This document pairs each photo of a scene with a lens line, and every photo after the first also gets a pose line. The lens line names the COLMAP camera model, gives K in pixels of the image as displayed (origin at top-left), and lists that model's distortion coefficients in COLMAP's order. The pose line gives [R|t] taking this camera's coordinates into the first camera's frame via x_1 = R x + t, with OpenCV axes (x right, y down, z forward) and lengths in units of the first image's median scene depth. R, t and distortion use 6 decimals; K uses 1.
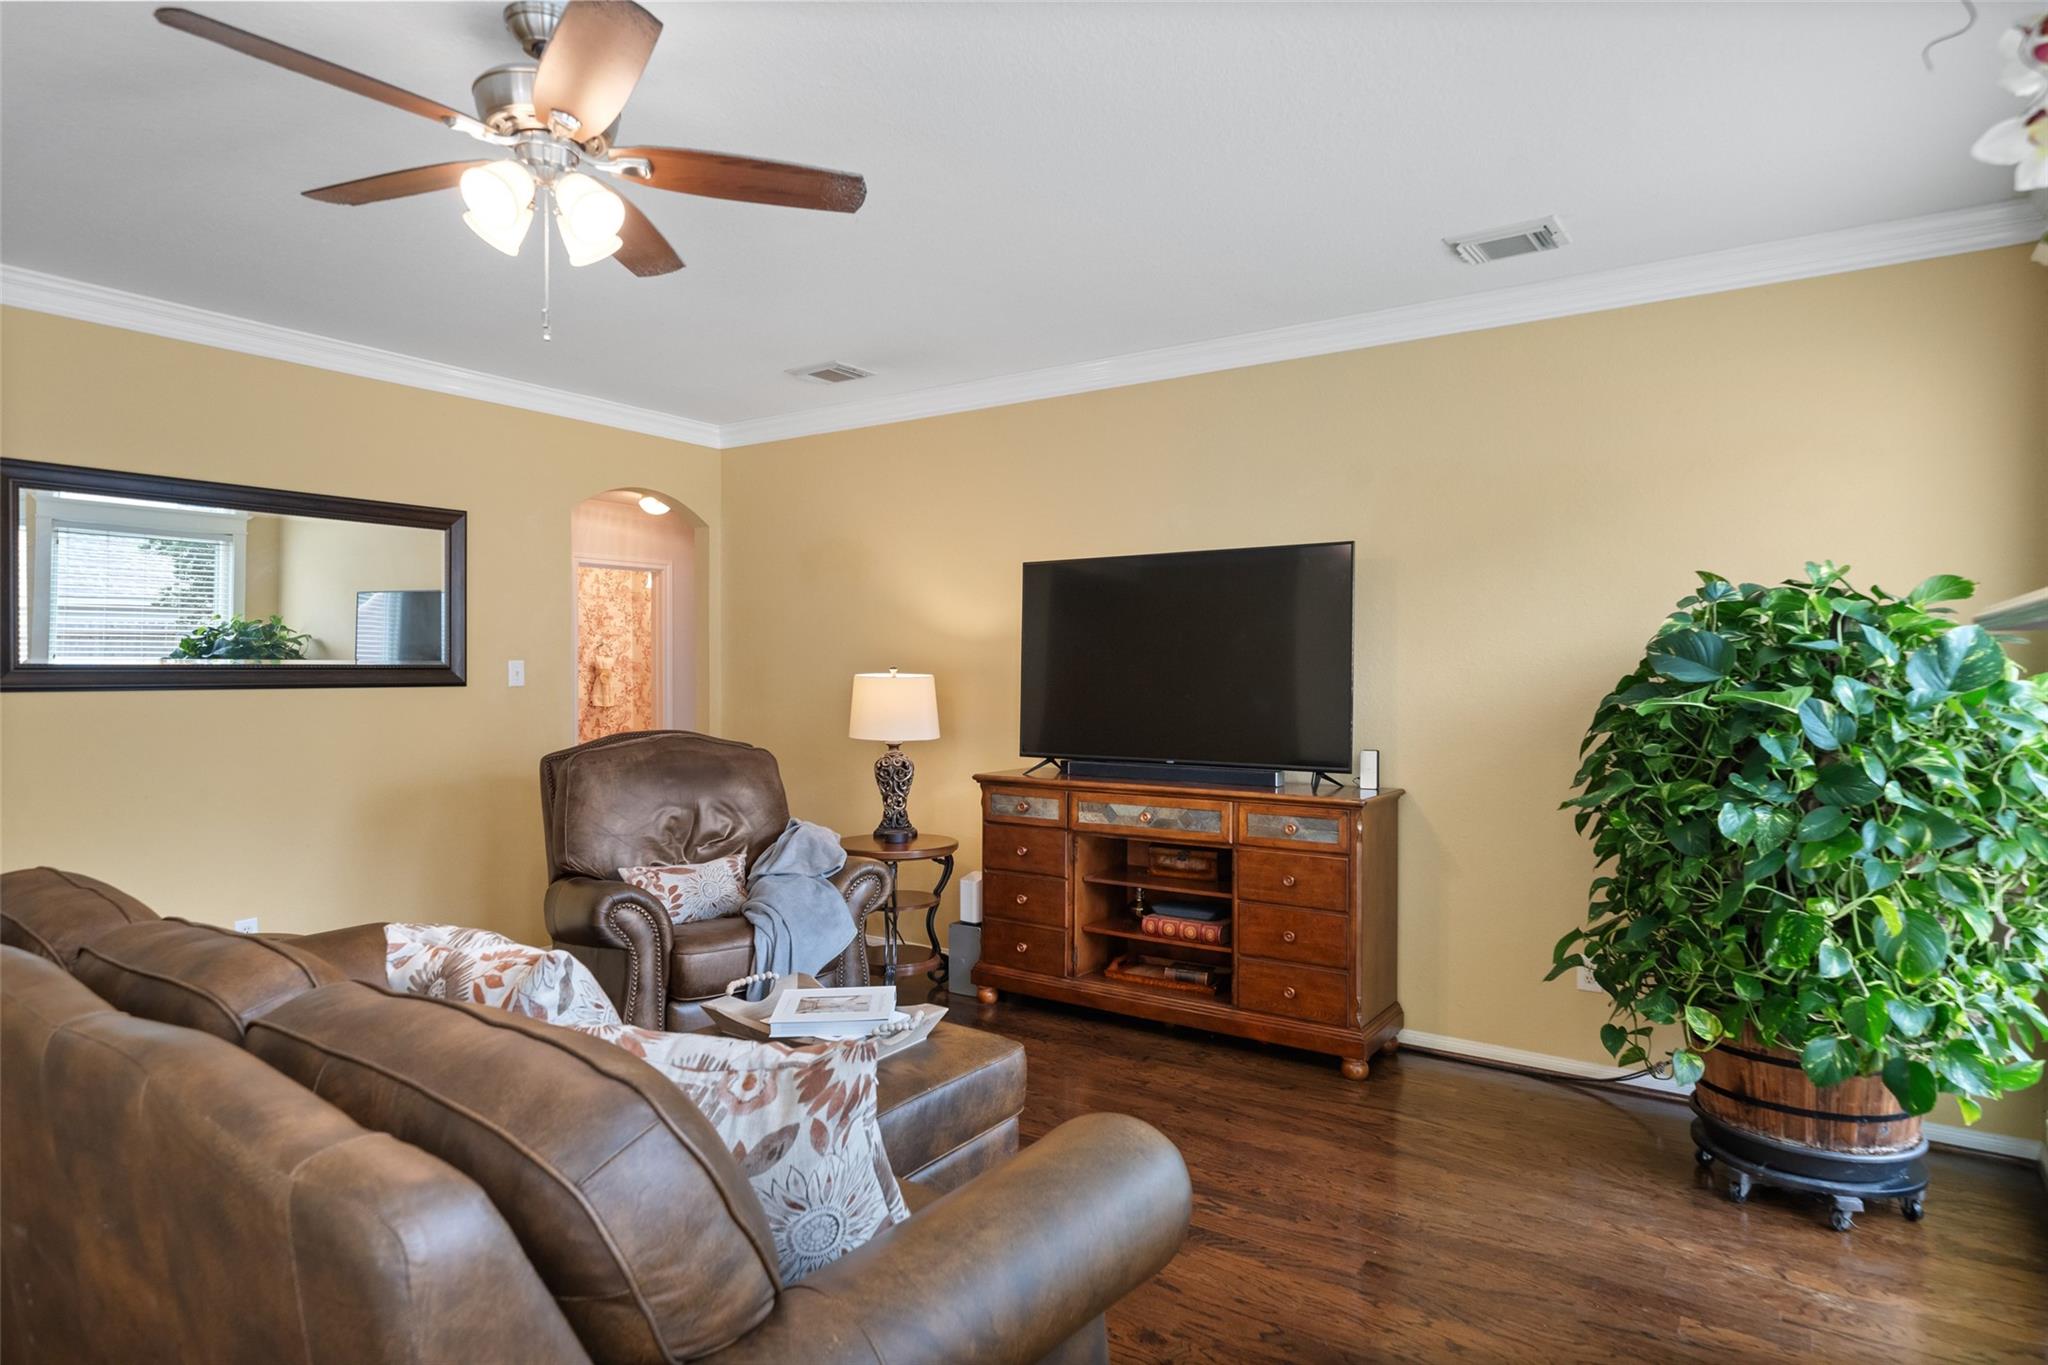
lens RADIAL K [[1129.6, 0, 1029.6], [0, 1129.6, 674.7], [0, 0, 1]] dist [-0.003160, 0.002221]
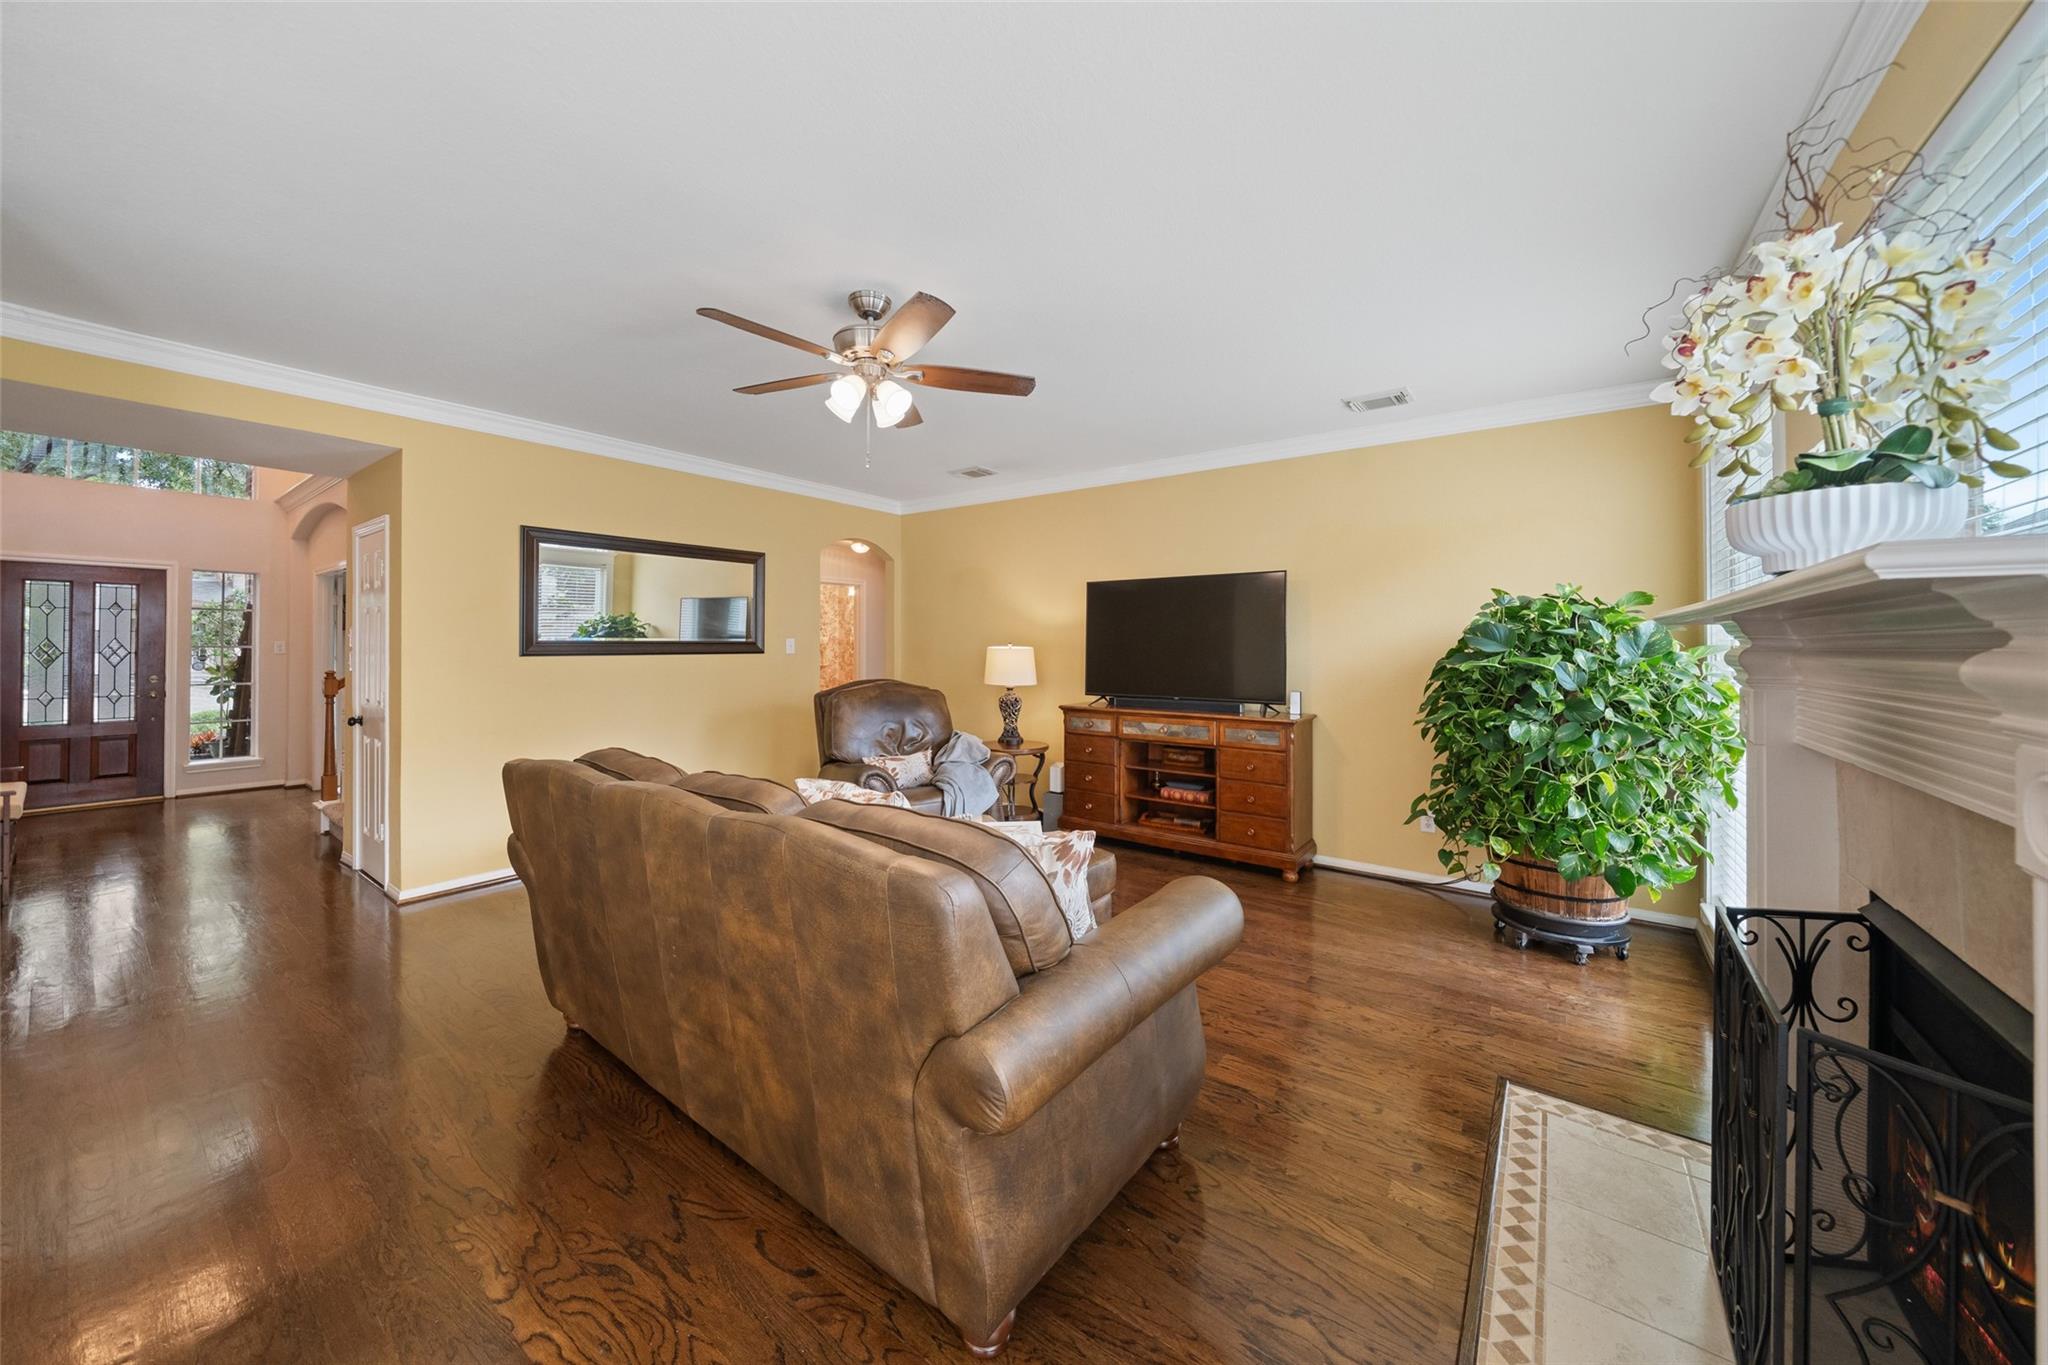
lens RADIAL K [[701.3, 0, 1028.5], [0, 701.3, 635.4], [0, 0, 1]] dist [-0.009329, 0.000592]
pose [[0.999359, 0.000855, -0.035792, -0.090820], [-0.001454, 0.999860, -0.016698, -0.000425], [0.035773, 0.016740, 0.999220, -0.108999]]
